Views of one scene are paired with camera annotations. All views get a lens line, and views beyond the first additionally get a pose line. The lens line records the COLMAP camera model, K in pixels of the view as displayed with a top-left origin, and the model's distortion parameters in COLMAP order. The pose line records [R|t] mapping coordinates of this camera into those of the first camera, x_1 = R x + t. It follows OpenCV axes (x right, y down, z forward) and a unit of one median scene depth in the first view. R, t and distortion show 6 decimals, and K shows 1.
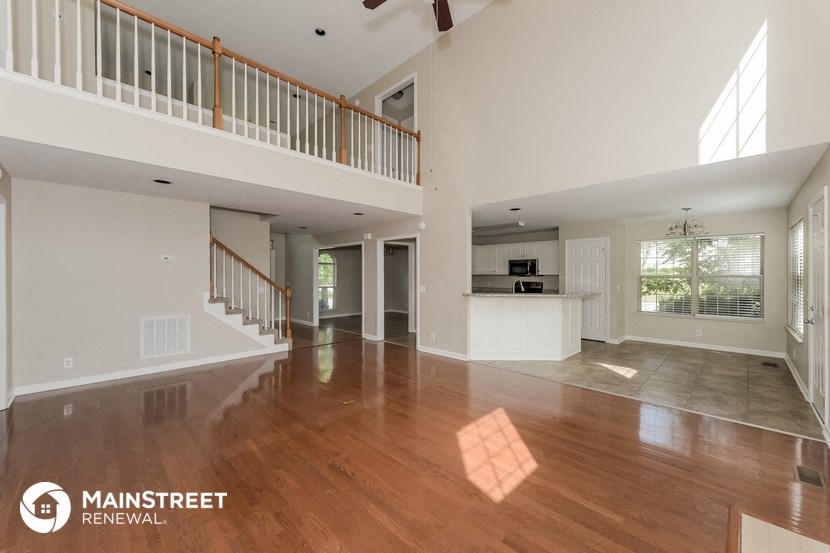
lens RADIAL K [[330.7, 0, 415.0], [0, 330.7, 277.0], [0, 0, 1]] dist [-0.002388, -0.001079]
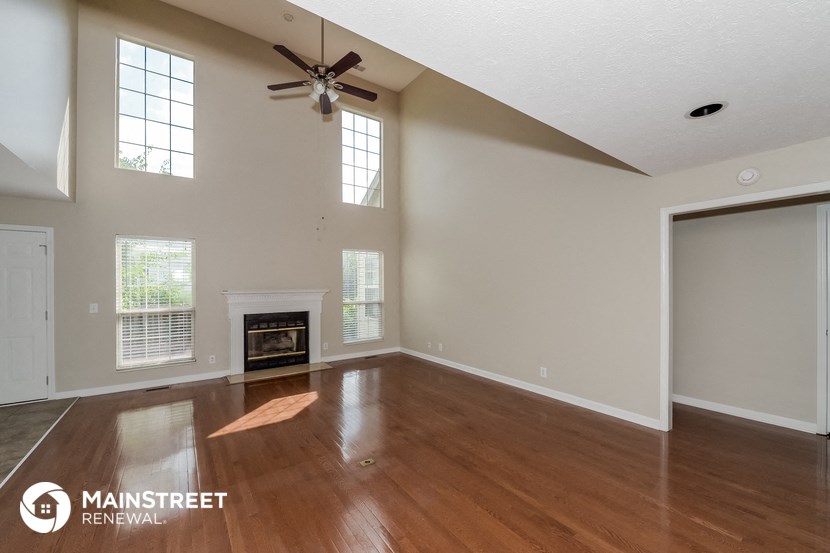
lens RADIAL K [[330.7, 0, 414.4], [0, 330.7, 279.6], [0, 0, 1]] dist [-0.002388, -0.001079]
pose [[-0.985740, -0.000864, 0.168276, -0.579535], [-0.000363, 0.999995, 0.003006, -0.053830], [-0.168277, 0.002902, -0.985735, 2.311380]]
